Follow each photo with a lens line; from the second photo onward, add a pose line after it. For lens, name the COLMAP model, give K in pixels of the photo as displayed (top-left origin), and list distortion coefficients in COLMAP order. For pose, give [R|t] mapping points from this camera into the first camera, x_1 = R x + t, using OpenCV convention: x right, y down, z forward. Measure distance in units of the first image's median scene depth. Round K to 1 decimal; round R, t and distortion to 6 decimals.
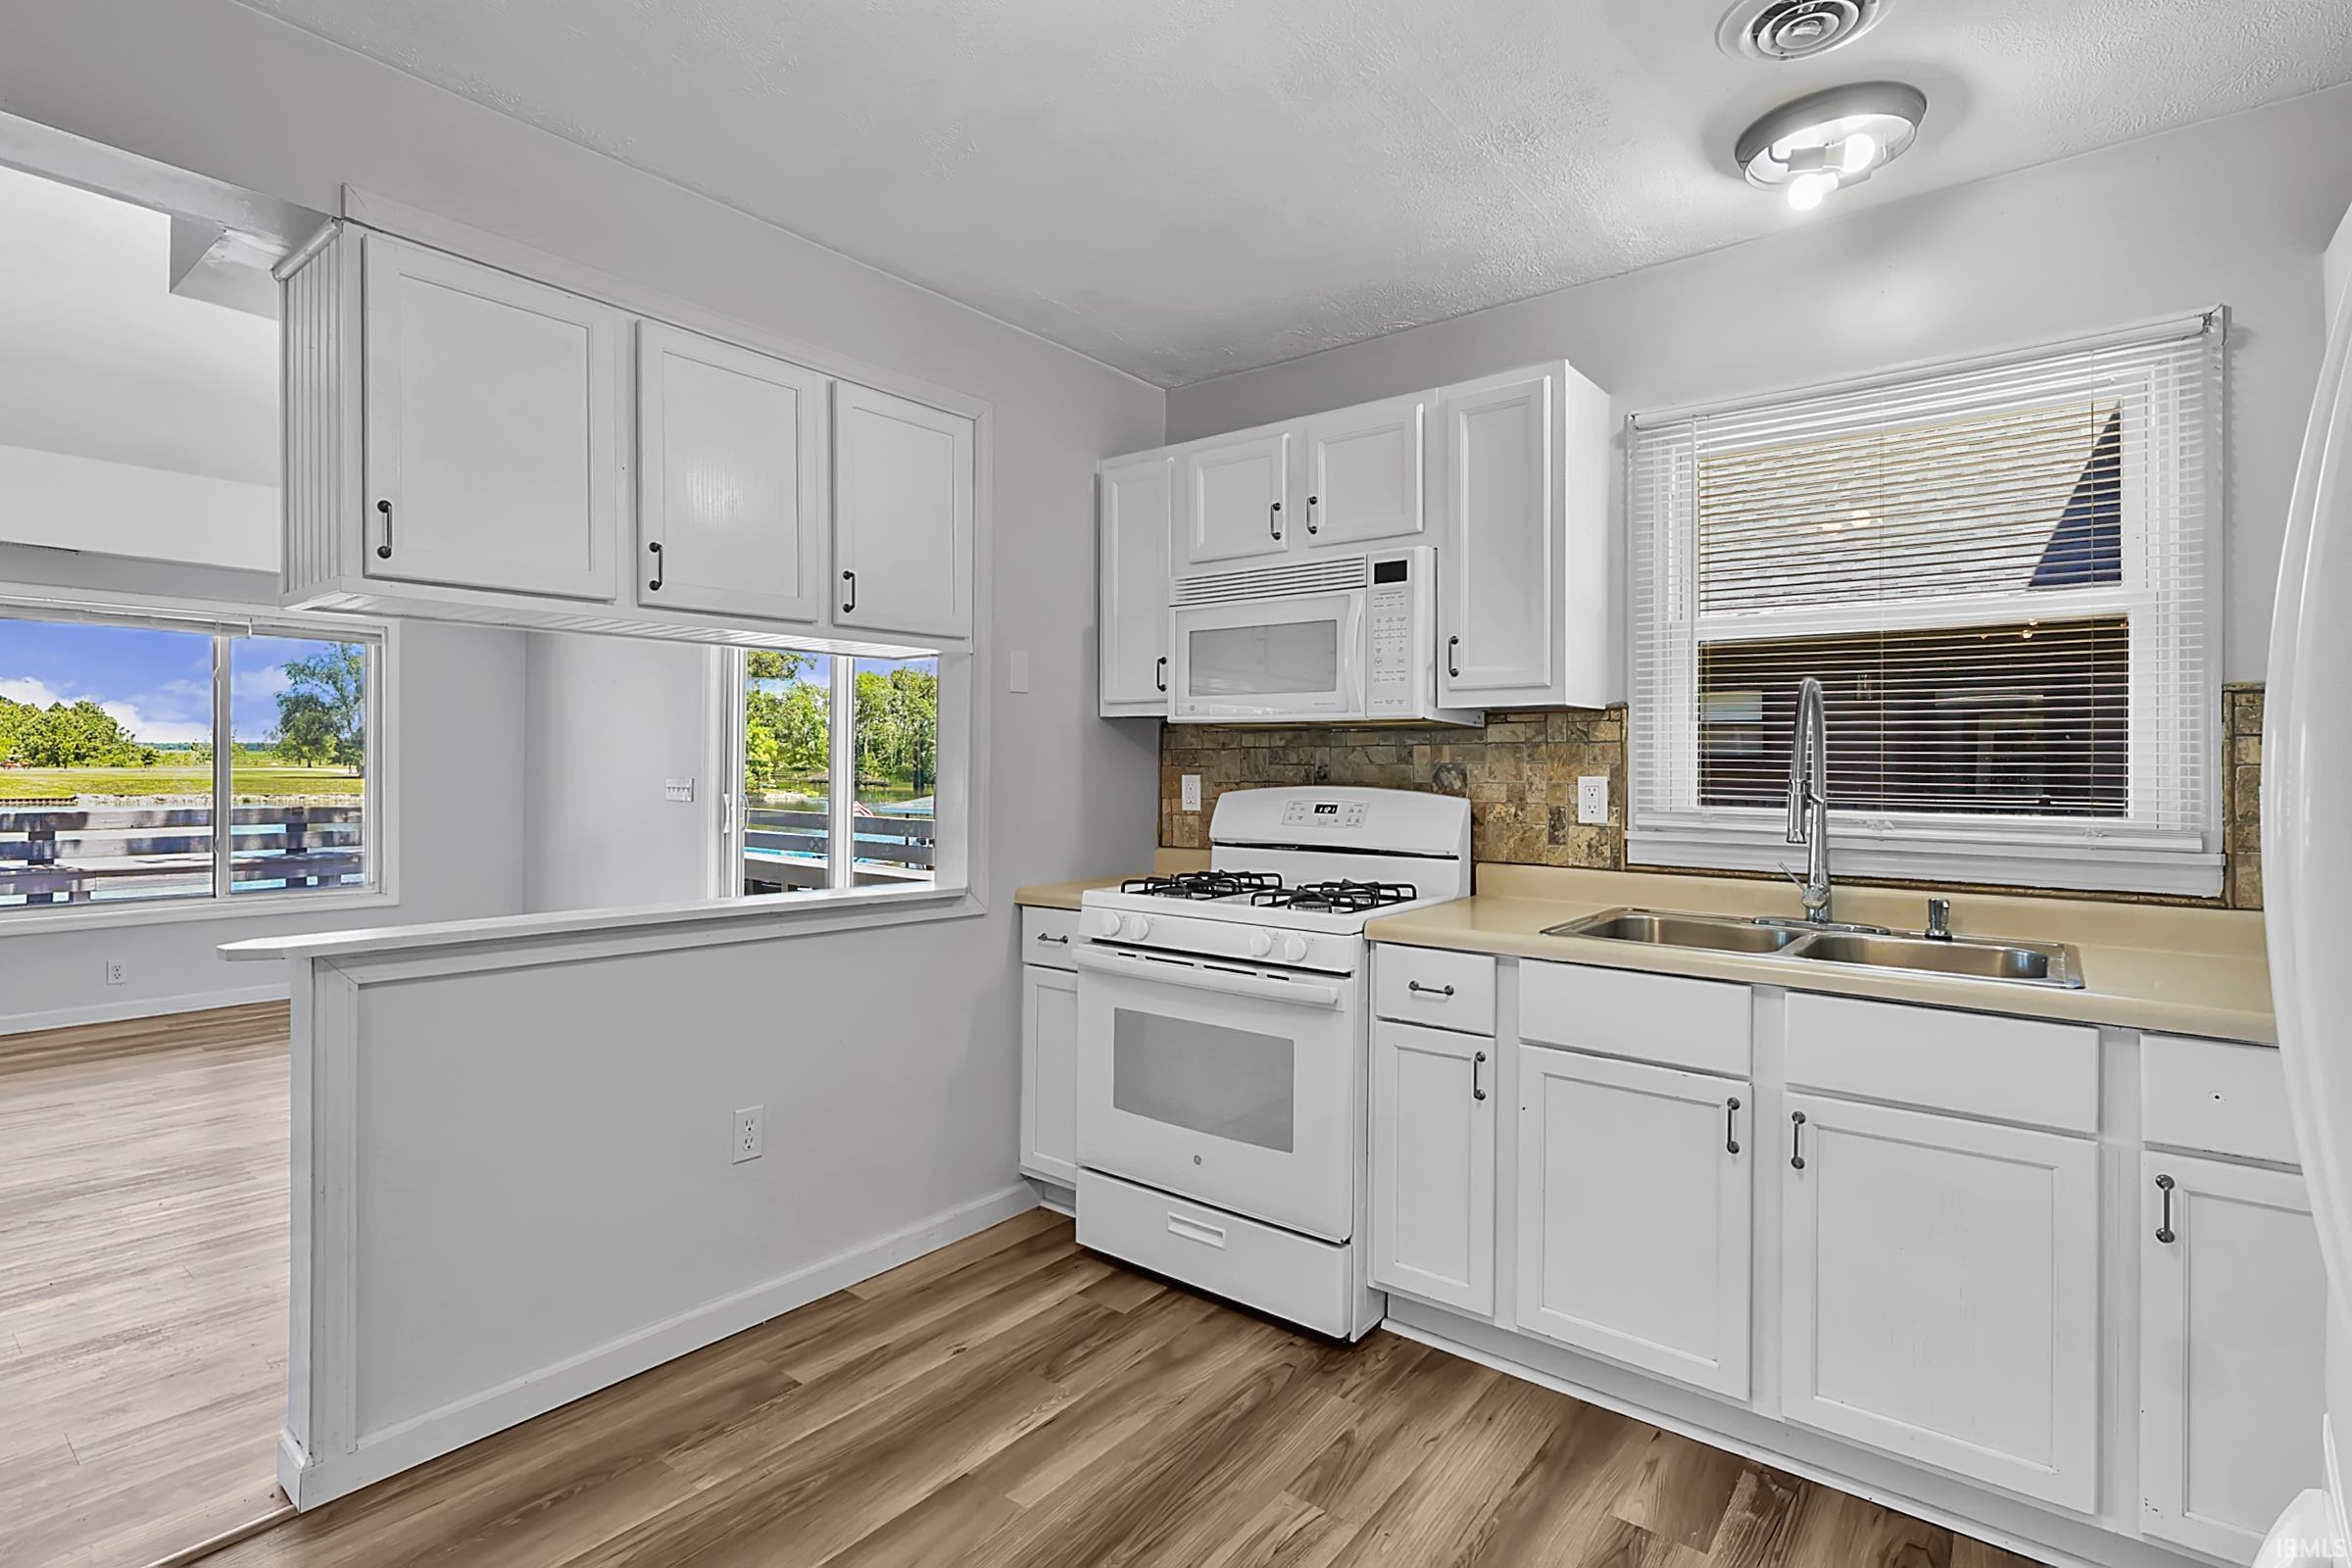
lens RADIAL K [[1093.9, 0, 1159.8], [0, 1093.9, 768.8], [0, 0, 1]] dist [0.001866, 0.005564]
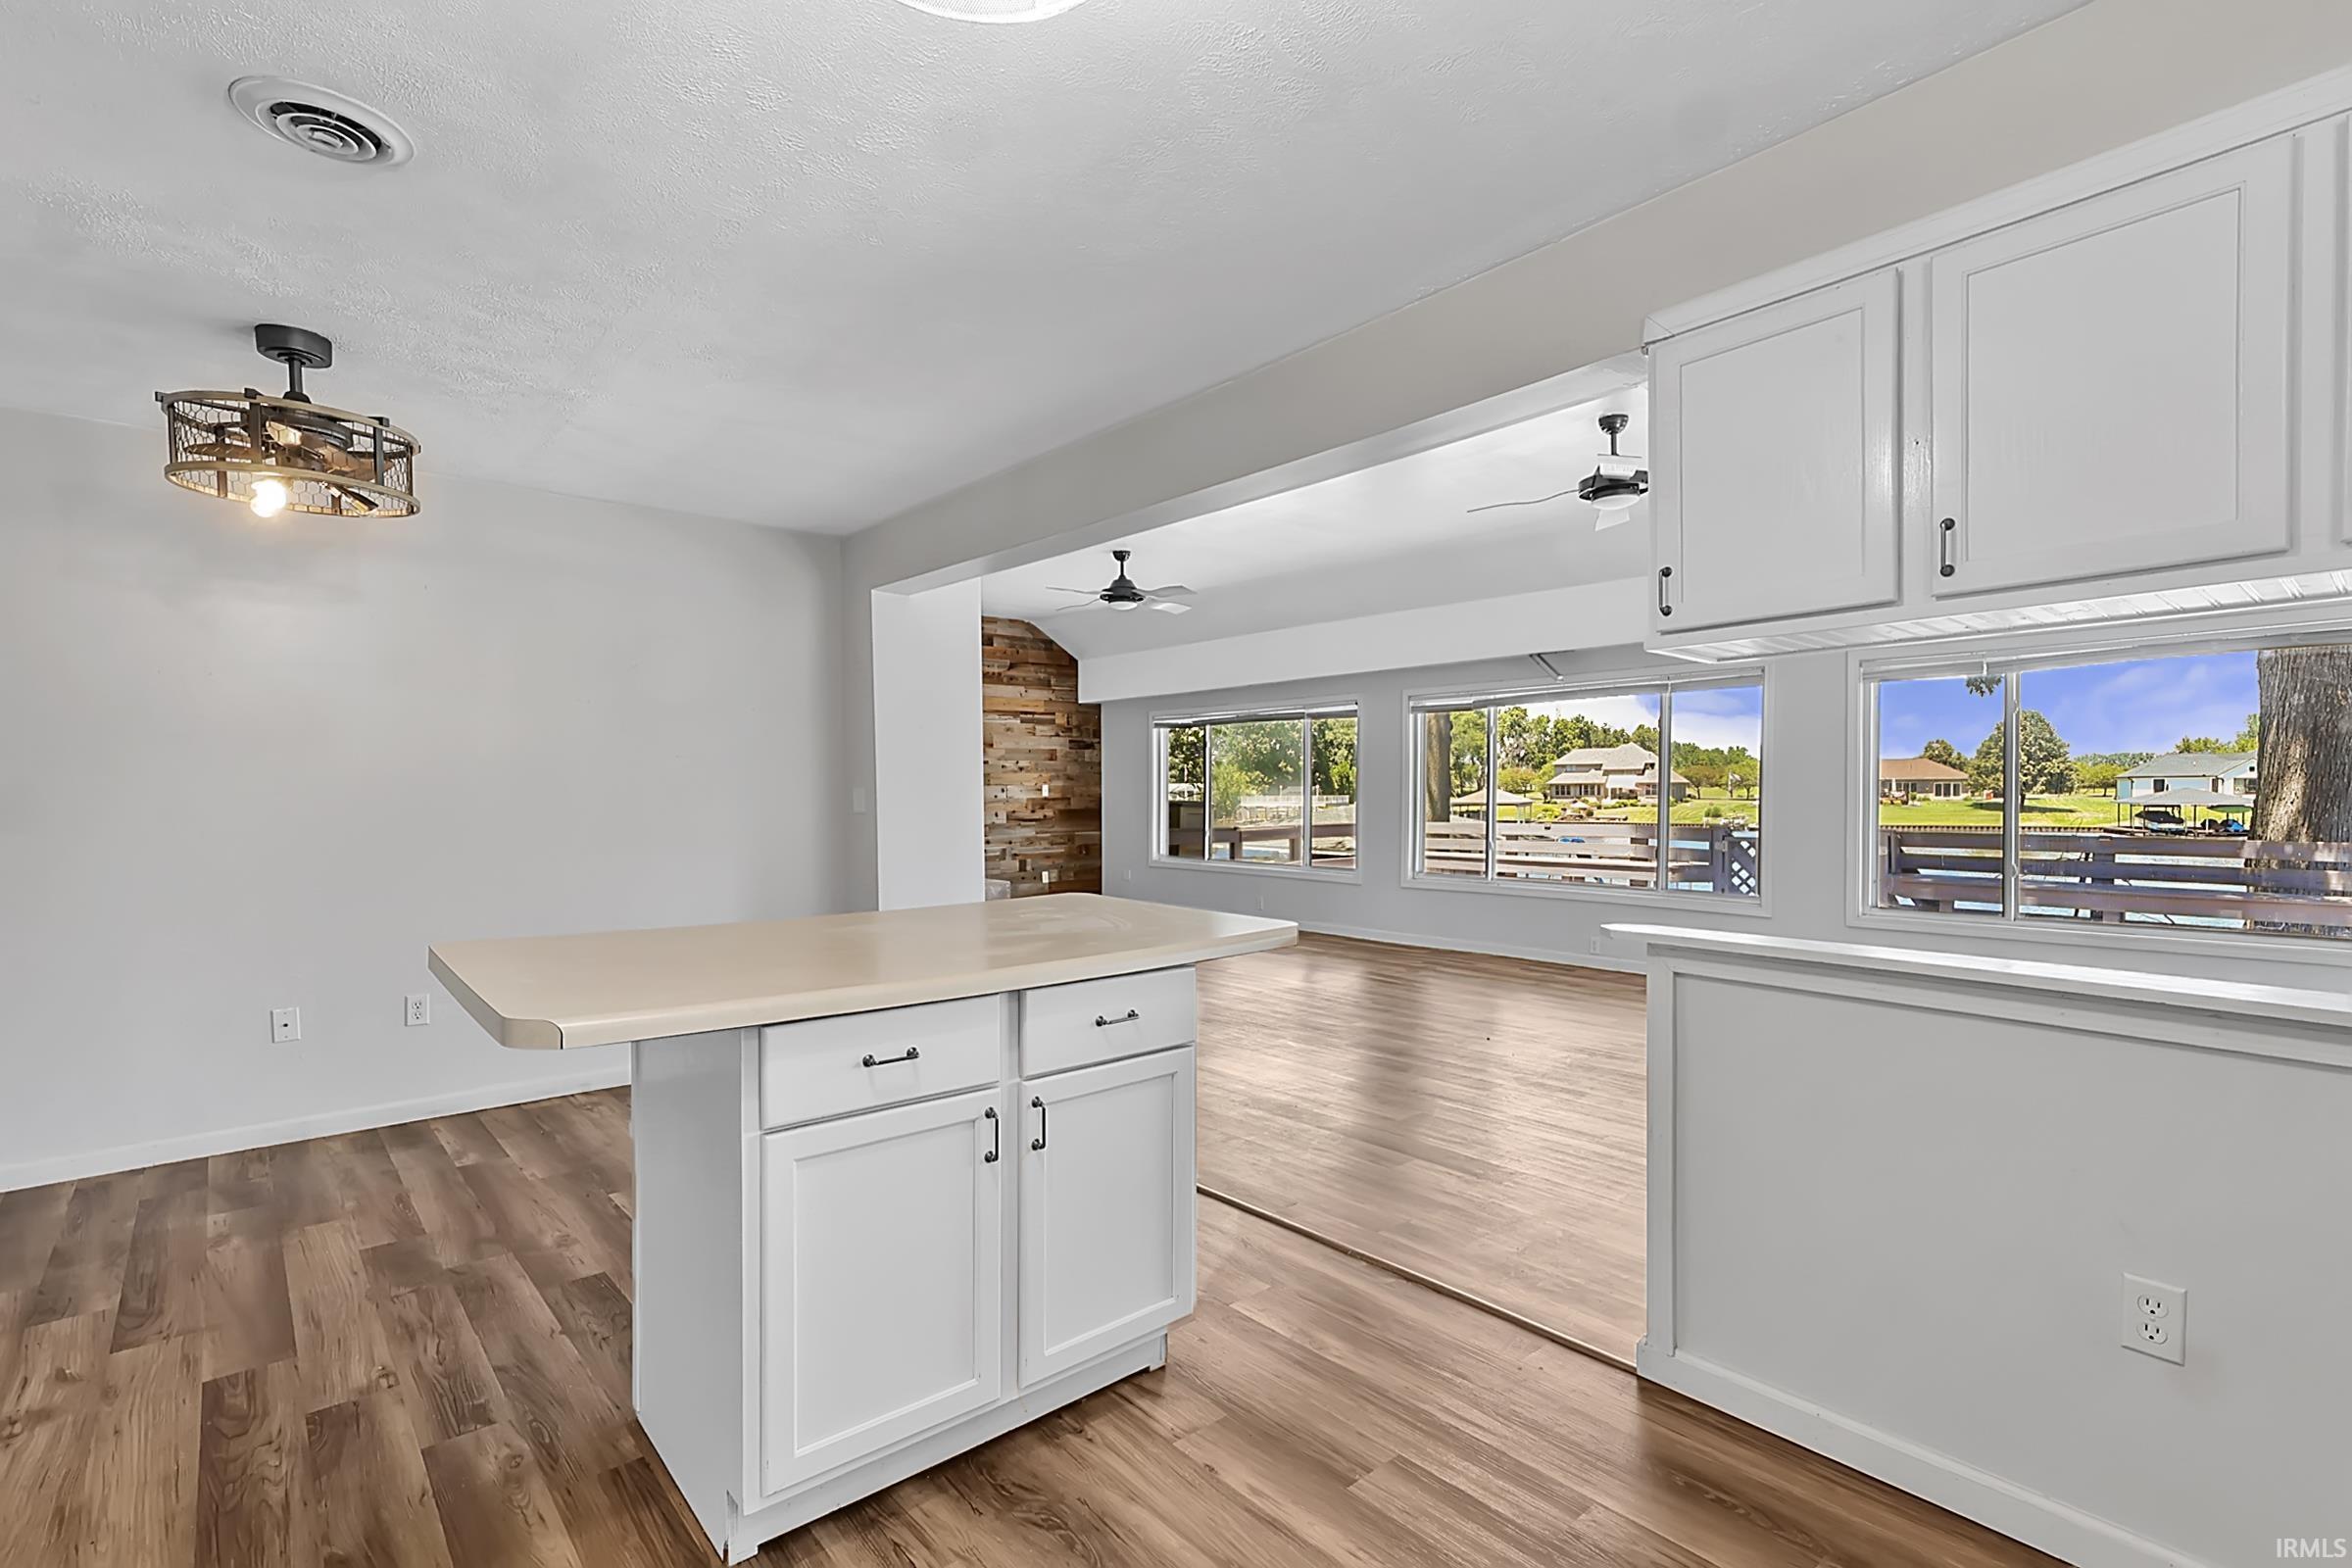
lens RADIAL K [[1093.9, 0, 1186.1], [0, 1093.9, 807.2], [0, 0, 1]] dist [0.001866, 0.005564]
pose [[-0.177040, 0.005548, -0.984188, 0.379890], [0.000623, 0.999985, 0.005525, 0.005043], [0.984203, 0.000365, -0.177041, 0.474303]]
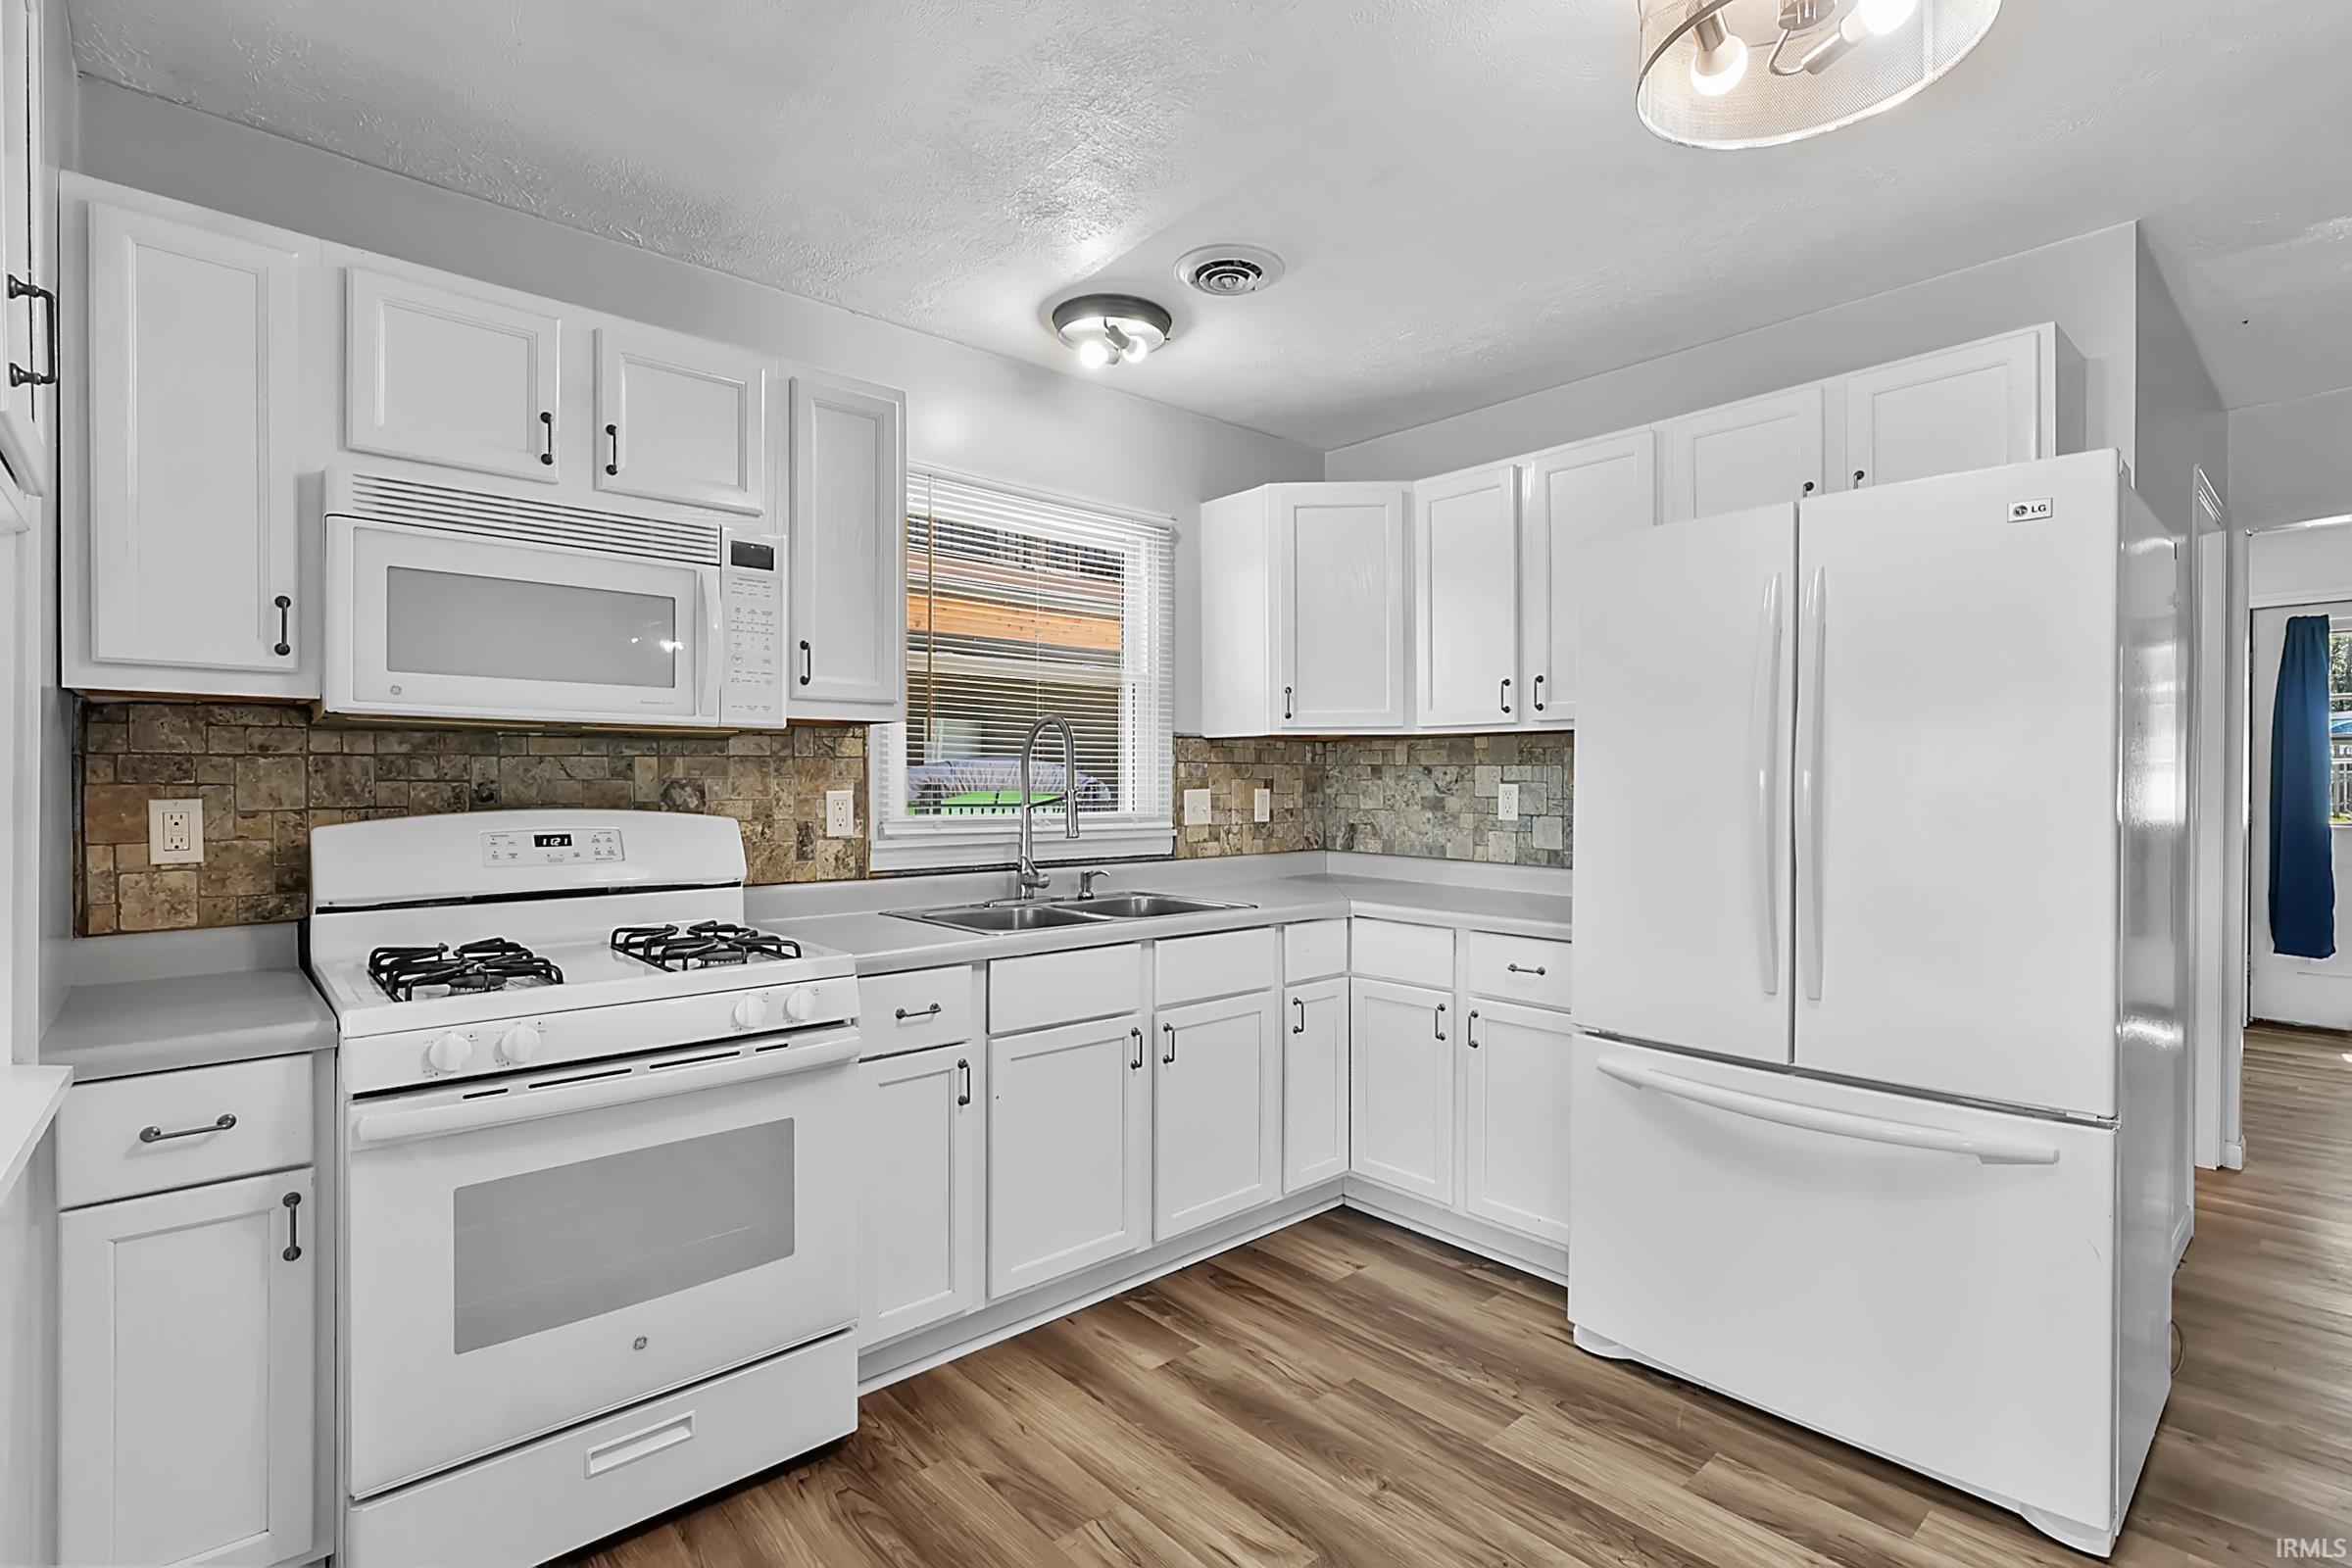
lens RADIAL K [[1093.9, 0, 1161.2], [0, 1093.9, 799.4], [0, 0, 1]] dist [0.001866, 0.005564]
pose [[0.189094, -0.024185, 0.981661, -0.541208], [0.003225, 0.999707, 0.024009, -0.008348], [-0.981954, -0.001374, 0.189117, 0.495417]]
